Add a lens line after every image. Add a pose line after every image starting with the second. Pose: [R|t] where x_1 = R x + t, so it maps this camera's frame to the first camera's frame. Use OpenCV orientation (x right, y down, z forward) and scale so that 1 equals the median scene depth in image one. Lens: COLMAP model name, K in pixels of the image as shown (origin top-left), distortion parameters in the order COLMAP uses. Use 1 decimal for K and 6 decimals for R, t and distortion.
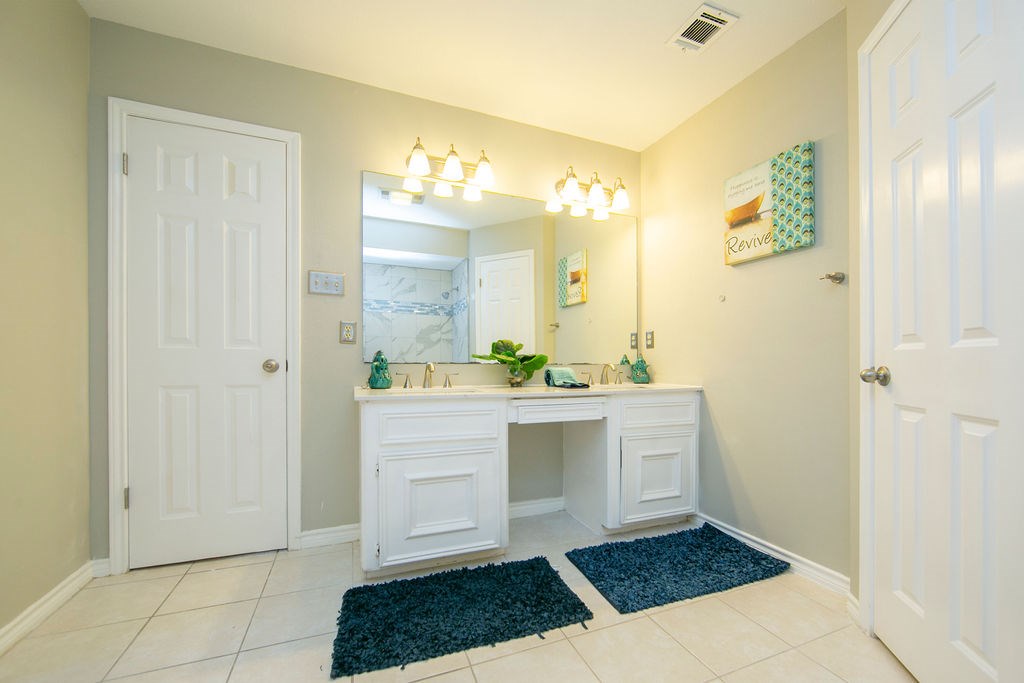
lens RADIAL K [[429.0, 0, 532.4], [0, 429.0, 362.9], [0, 0, 1]] dist [-0.001500, -0.000115]
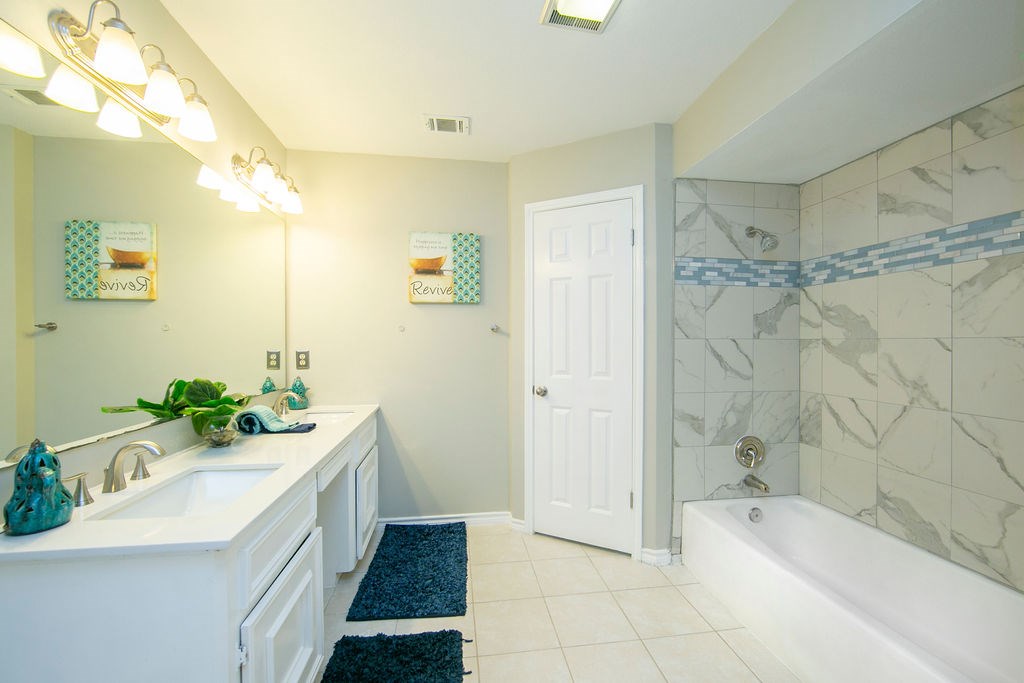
lens RADIAL K [[419.9, 0, 523.9], [0, 419.9, 347.1], [0, 0, 1]] dist [-0.001257, -0.000133]
pose [[0.236054, -0.012056, 0.971665, -0.650391], [0.001656, 0.999927, 0.012004, -0.121867], [-0.971739, -0.001224, 0.236057, 0.433658]]
